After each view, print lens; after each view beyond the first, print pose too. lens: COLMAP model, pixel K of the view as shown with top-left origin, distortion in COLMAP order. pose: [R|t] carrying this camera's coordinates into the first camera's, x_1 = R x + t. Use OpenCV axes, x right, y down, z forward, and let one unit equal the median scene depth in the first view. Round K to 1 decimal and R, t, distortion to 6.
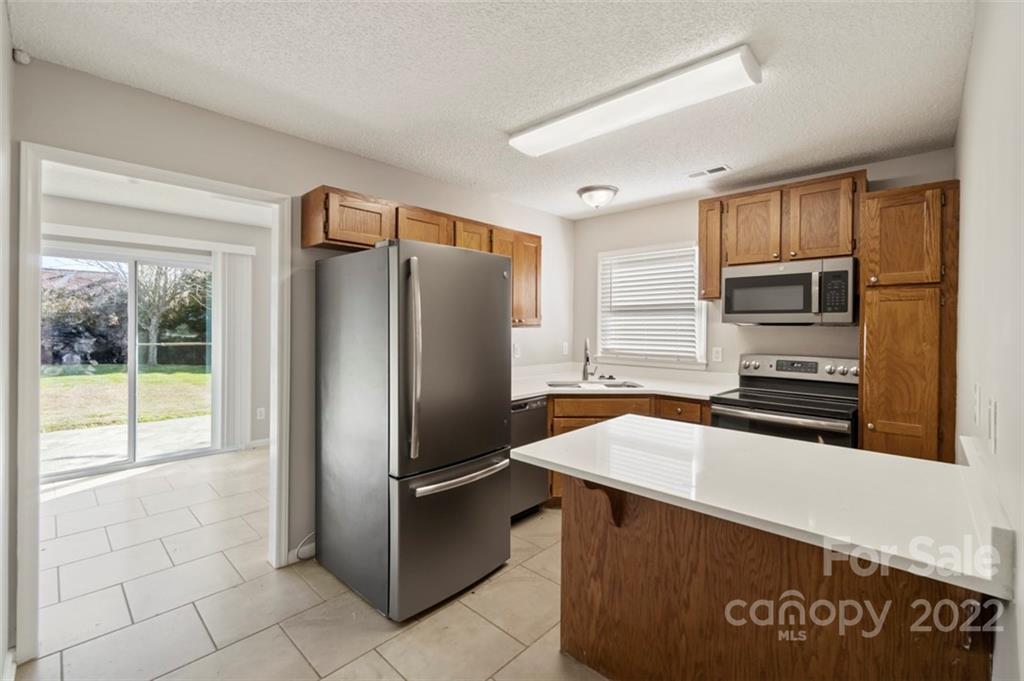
lens RADIAL K [[446.5, 0, 506.0], [0, 446.5, 326.7], [0, 0, 1]] dist [-0.003670, 0.000300]
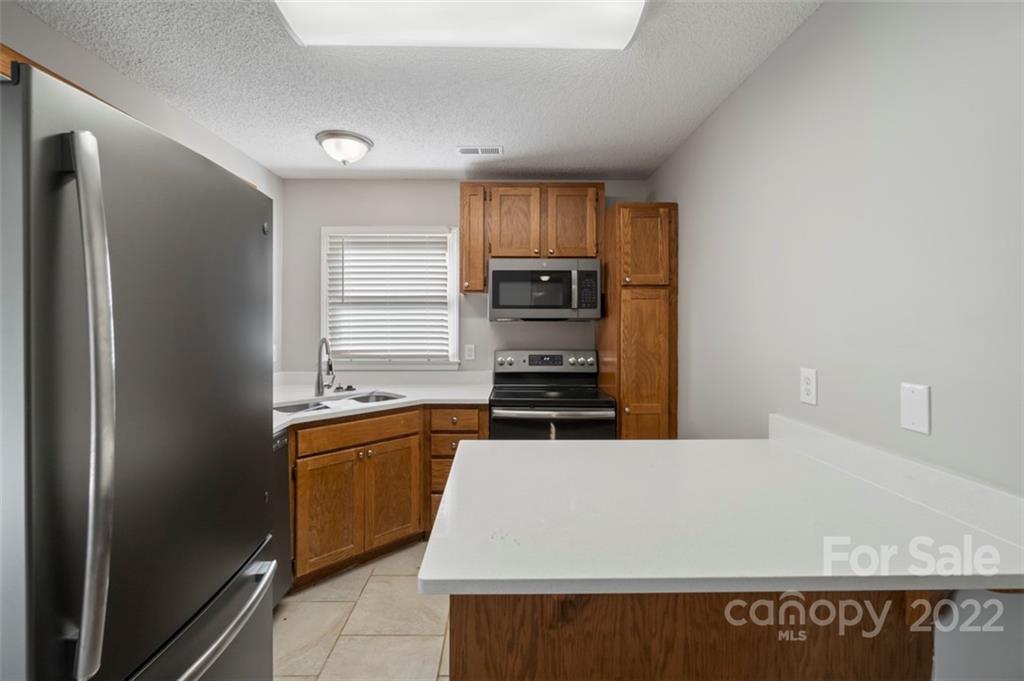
lens RADIAL K [[445.0, 0, 510.0], [0, 445.0, 323.9], [0, 0, 1]] dist [-0.000104, 0.000049]
pose [[0.714499, -0.005452, 0.699615, -0.141078], [0.004509, 0.999985, 0.003187, 0.000719], [-0.699622, 0.000877, 0.714513, 0.325344]]
